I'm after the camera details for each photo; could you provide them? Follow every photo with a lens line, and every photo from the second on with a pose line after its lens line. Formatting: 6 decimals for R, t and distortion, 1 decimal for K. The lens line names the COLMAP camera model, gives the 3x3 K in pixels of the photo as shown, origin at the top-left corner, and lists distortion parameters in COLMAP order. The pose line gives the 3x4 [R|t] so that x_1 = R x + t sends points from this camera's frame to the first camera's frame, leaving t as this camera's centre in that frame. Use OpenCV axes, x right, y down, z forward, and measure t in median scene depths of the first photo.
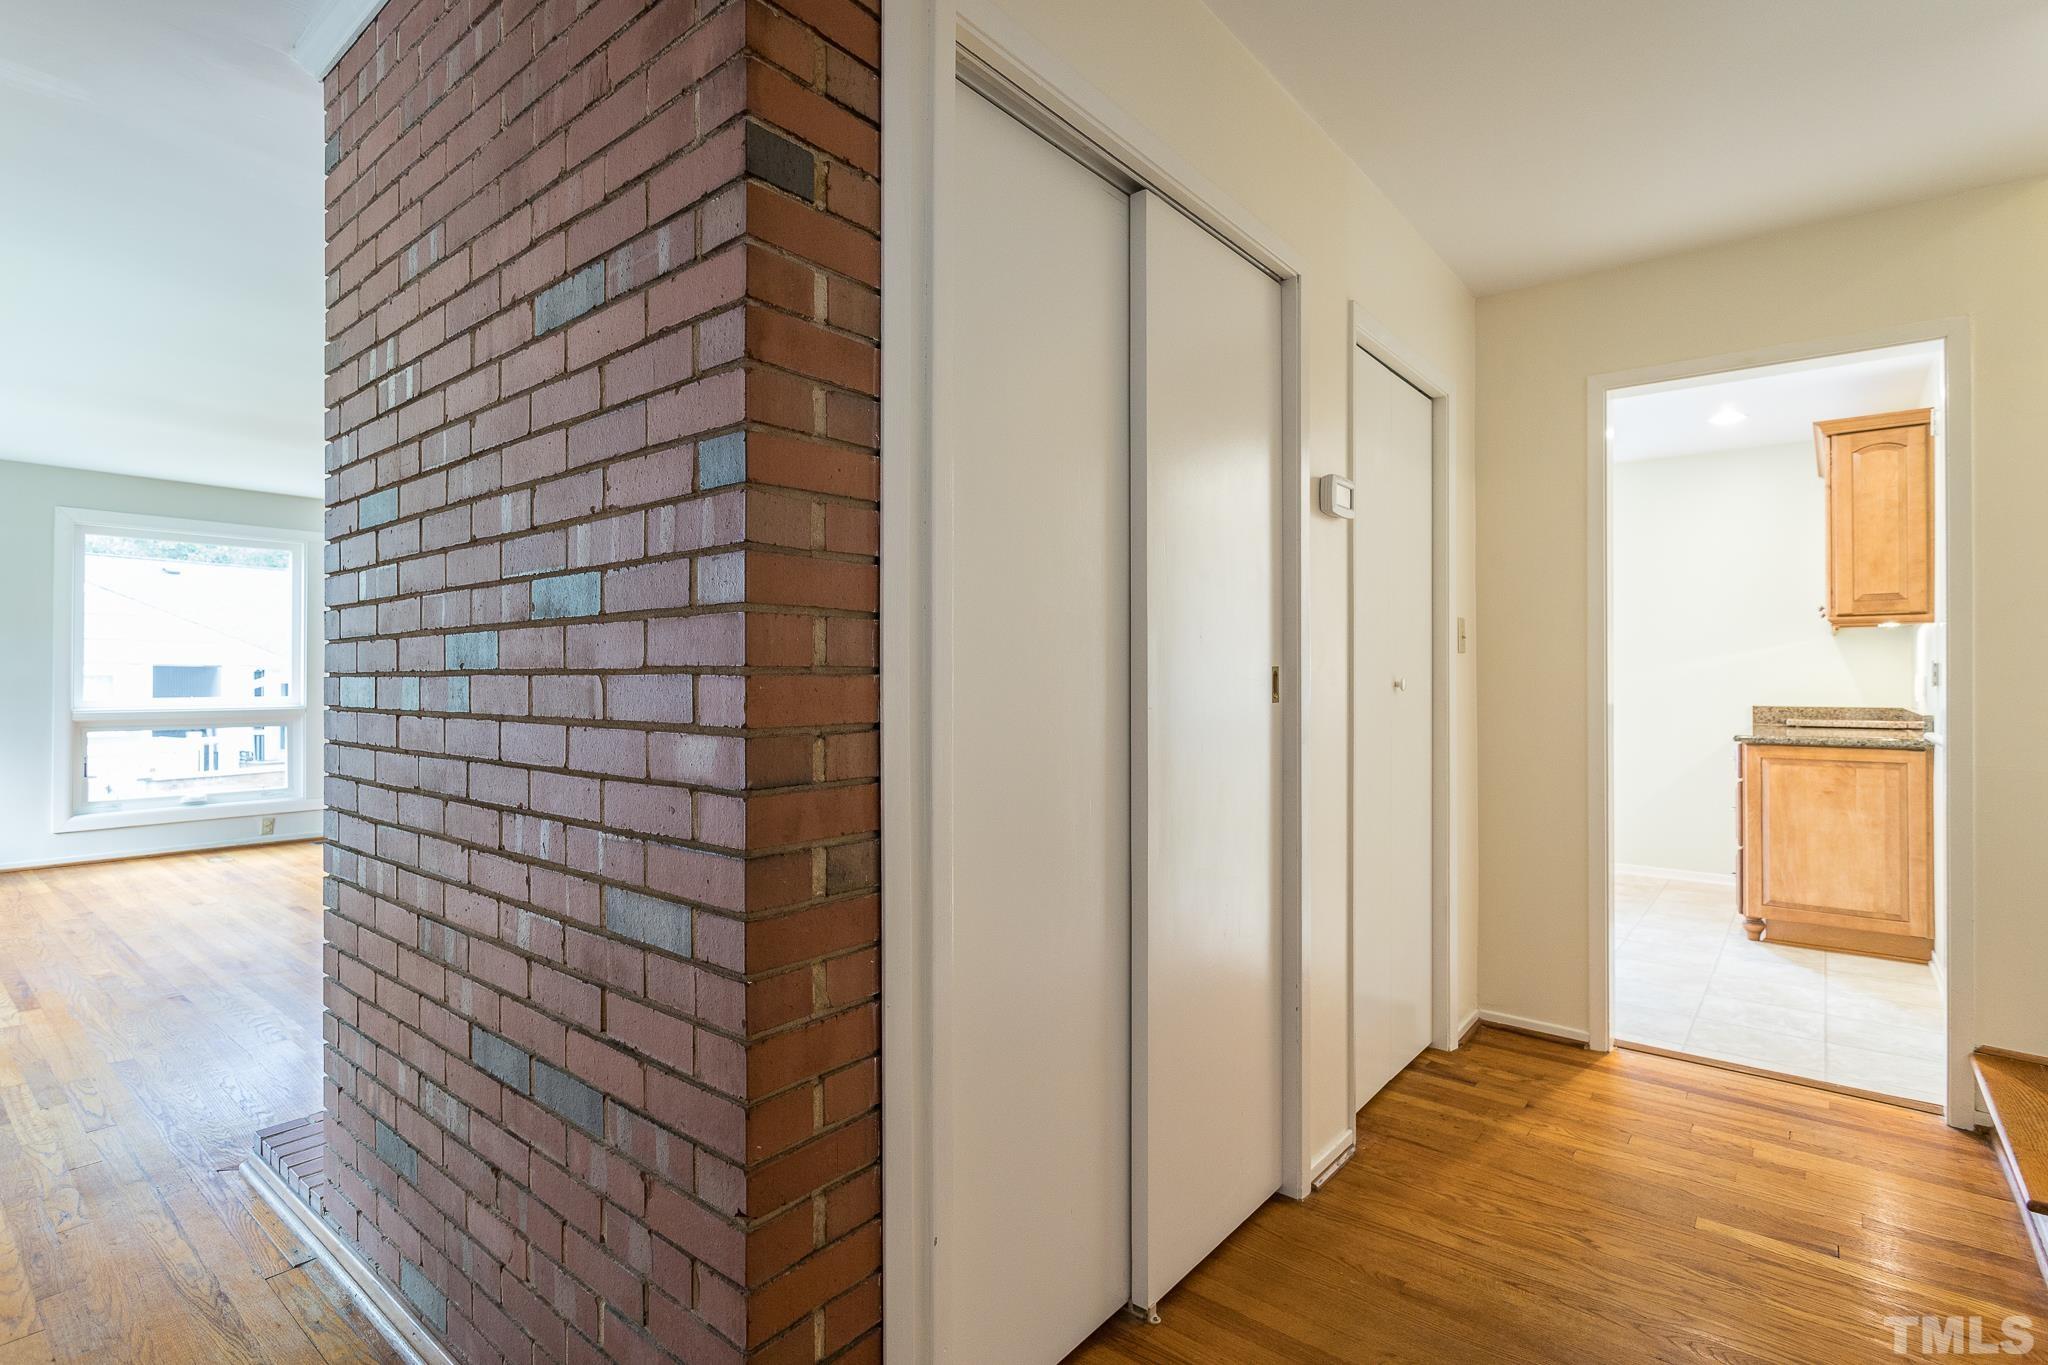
lens RADIAL K [[982.8, 0, 1016.0], [0, 982.8, 673.4], [0, 0, 1]] dist [0.002665, 0.002728]
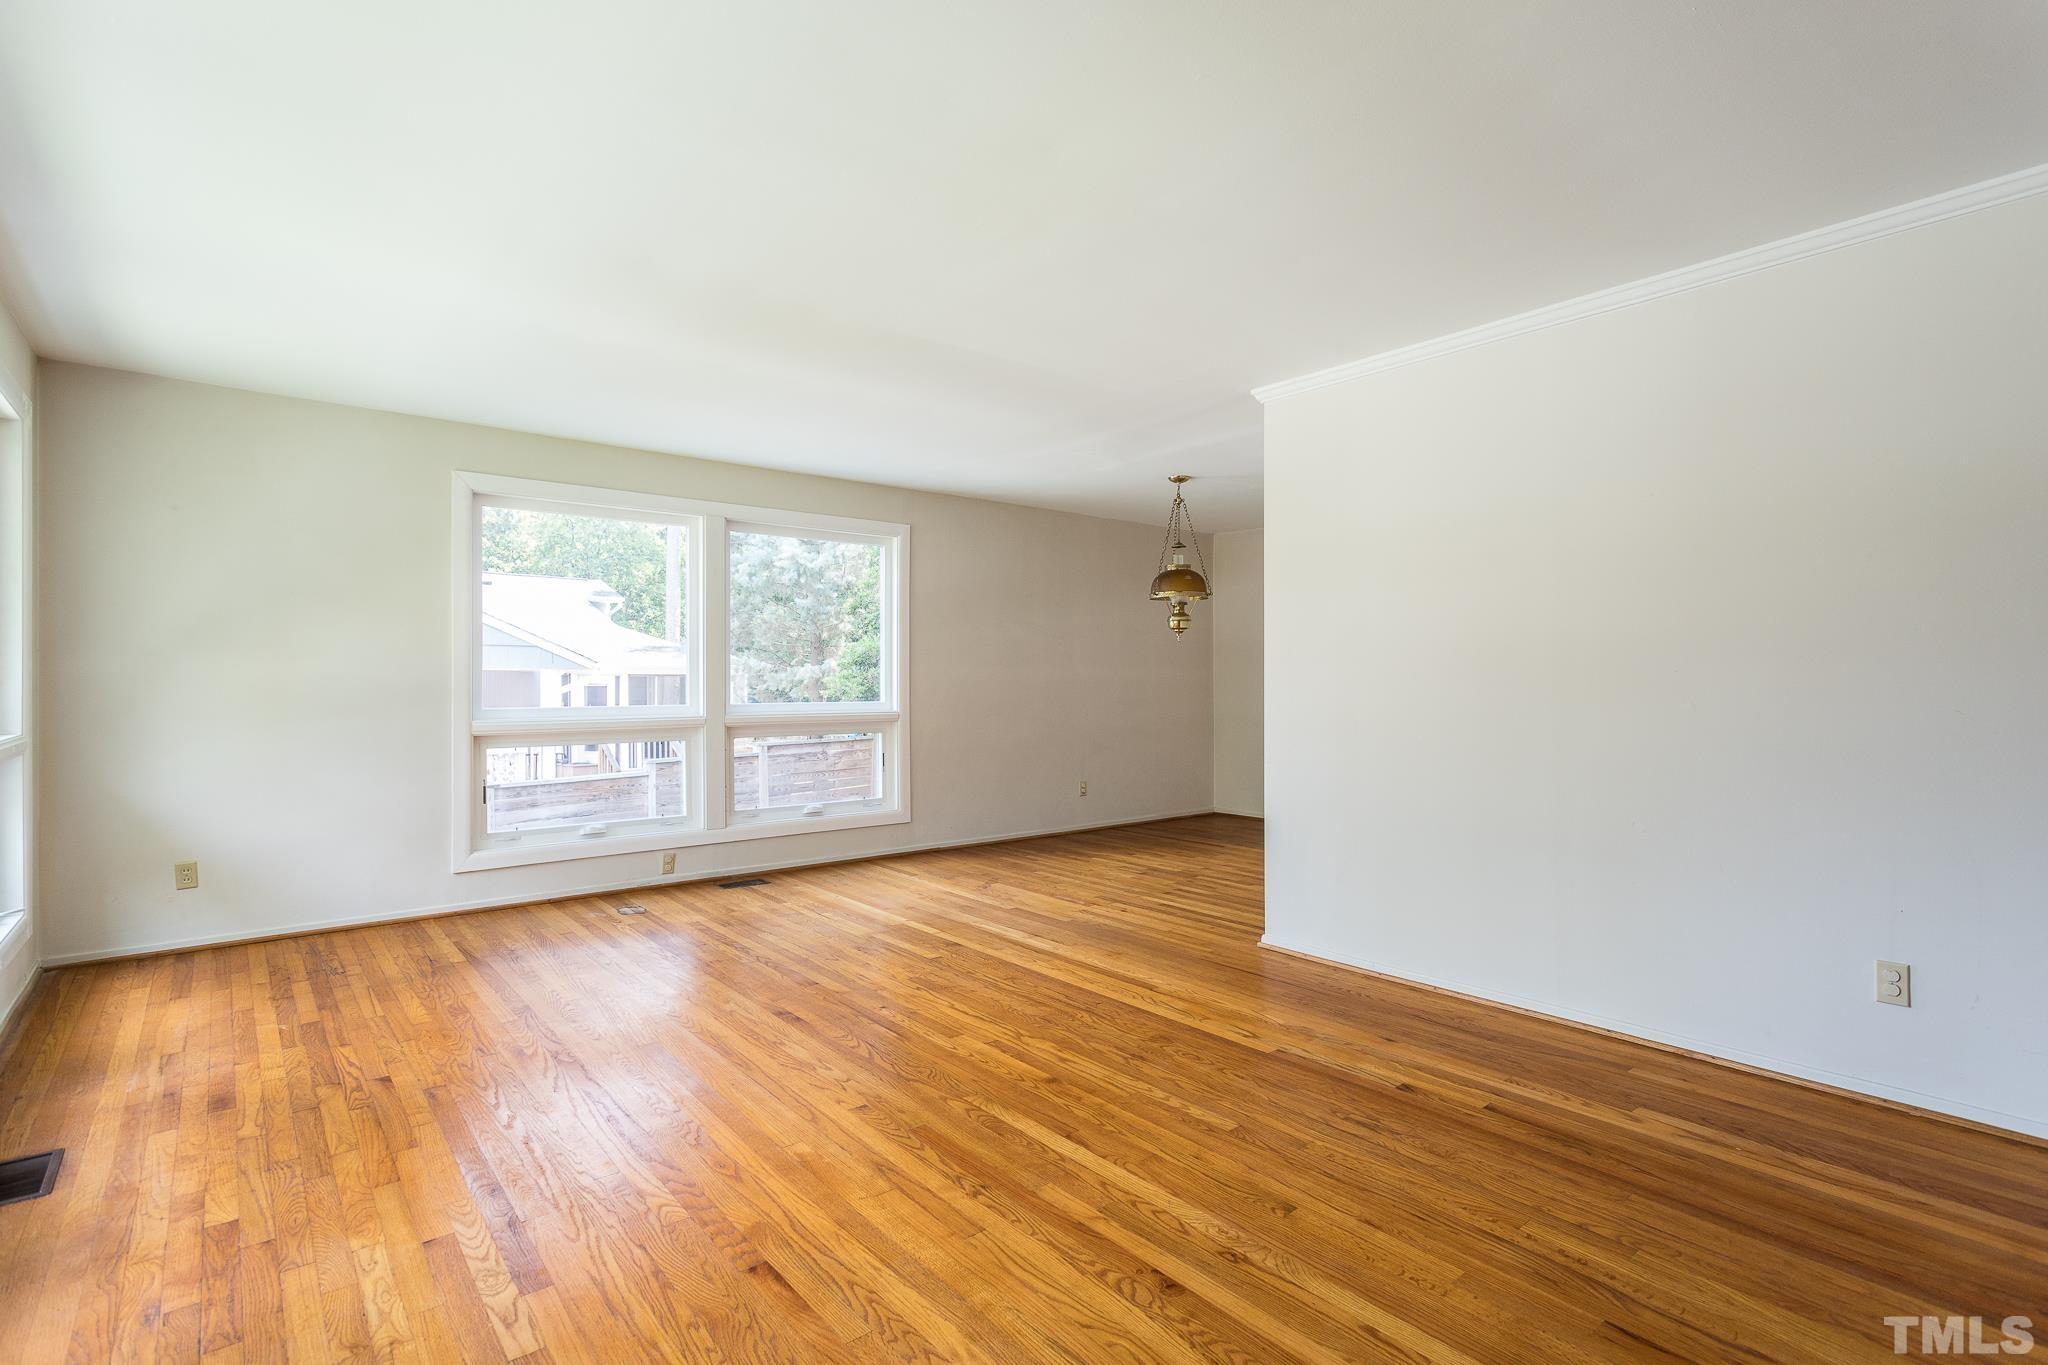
lens RADIAL K [[982.8, 0, 1035.8], [0, 982.8, 682.2], [0, 0, 1]] dist [0.002665, 0.002728]
pose [[0.982575, -0.002558, -0.185848, -0.337235], [0.003293, 0.999988, 0.003644, 0.003143], [0.185836, -0.004192, 0.982572, 0.280551]]
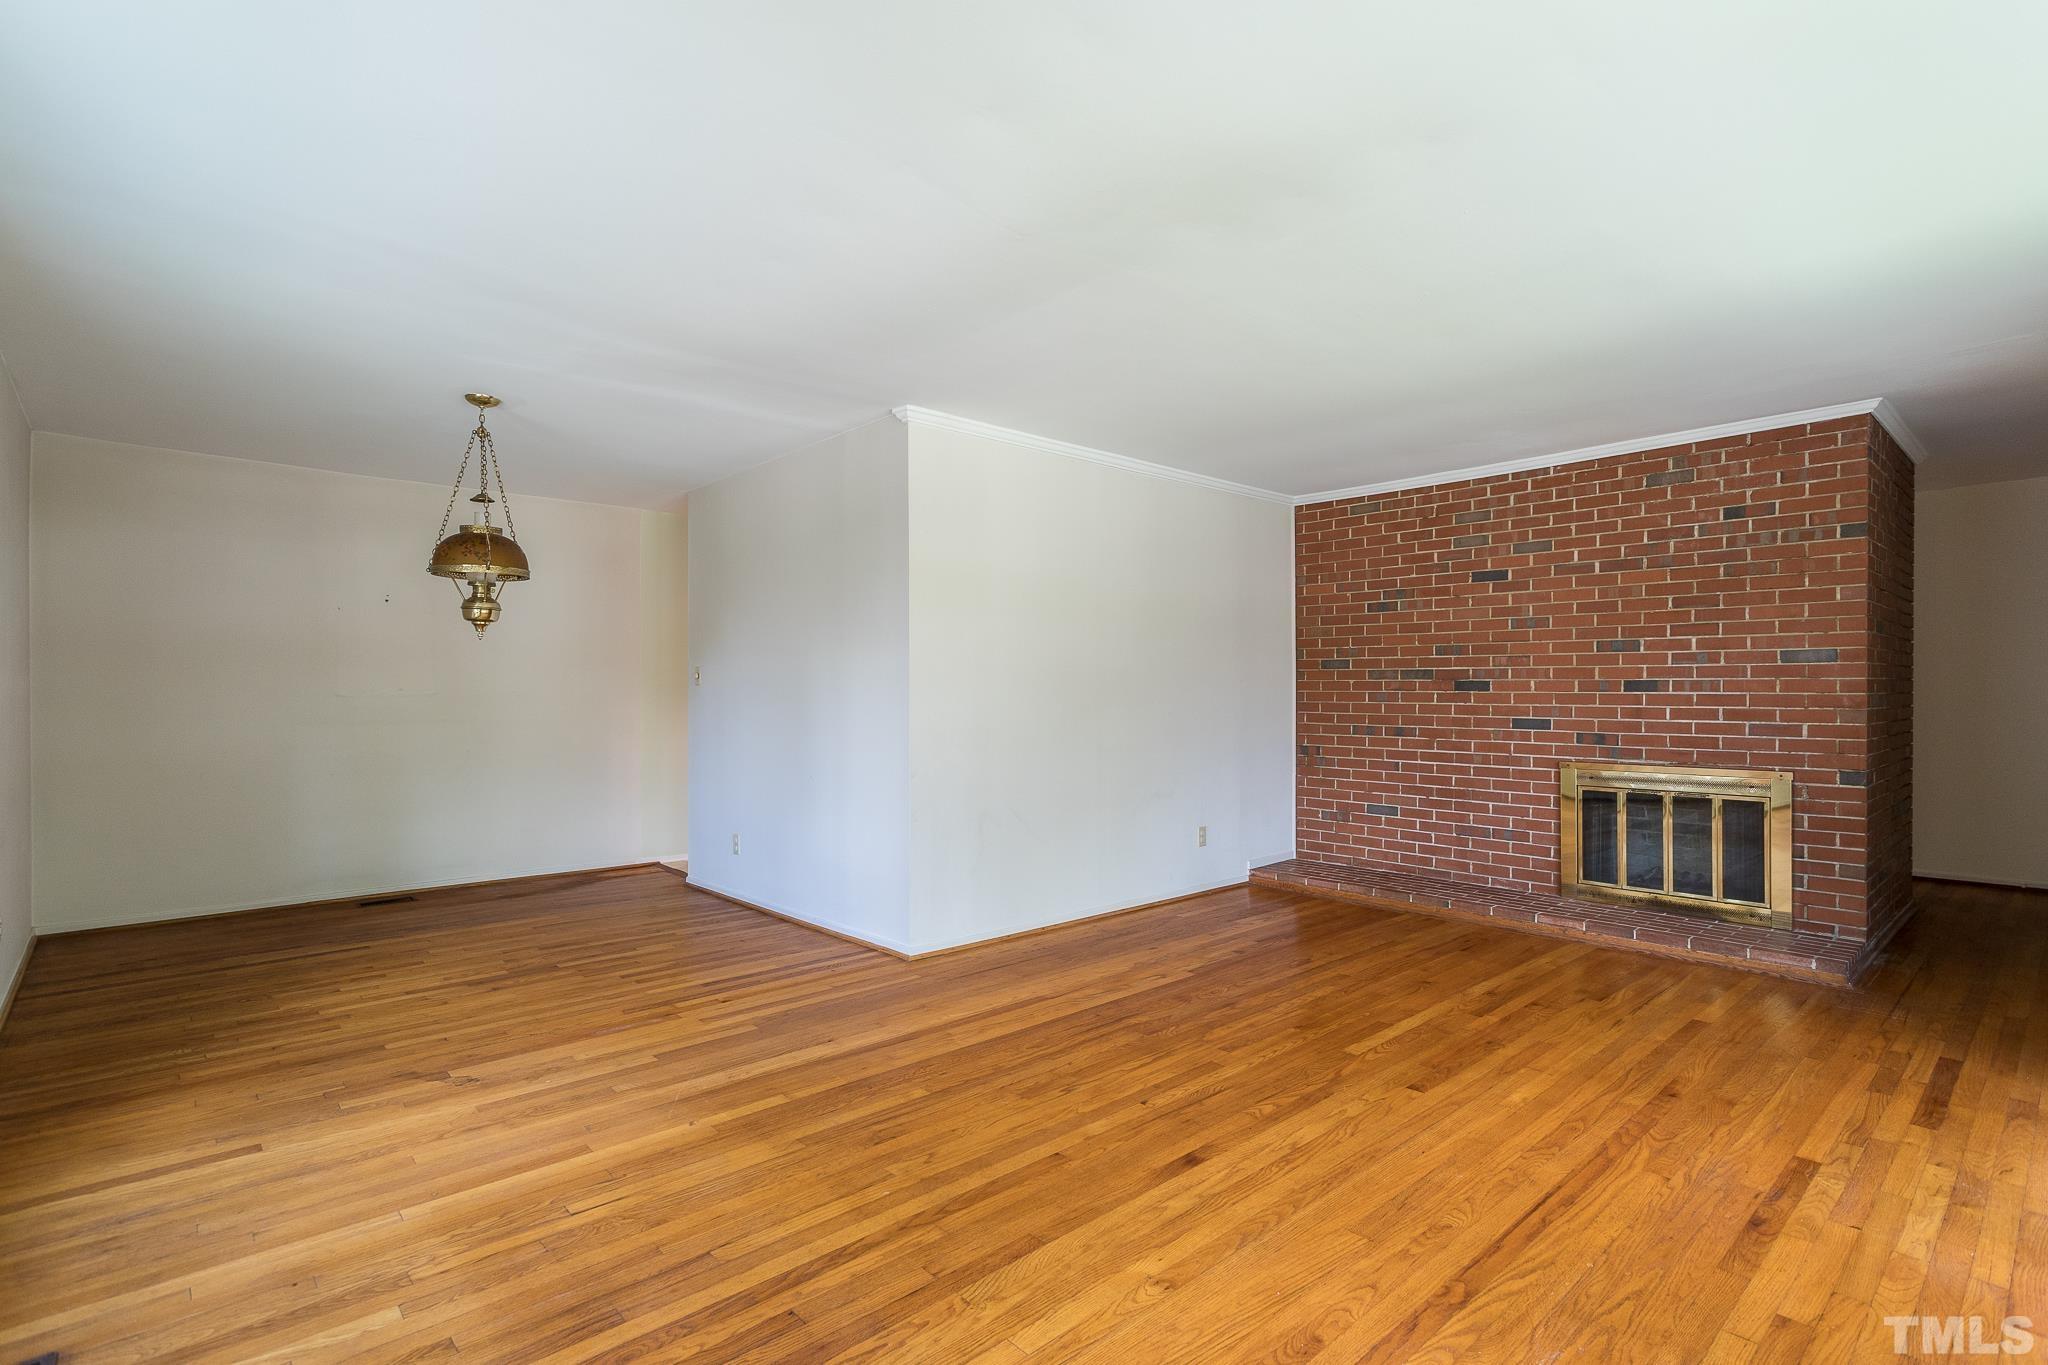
lens RADIAL K [[982.8, 0, 1030.2], [0, 982.8, 687.0], [0, 0, 1]] dist [0.002665, 0.002728]
pose [[0.136428, 0.003015, 0.990645, -0.940162], [-0.001049, 0.999995, -0.002899, 0.001039], [-0.990650, -0.000644, 0.136430, 0.771050]]
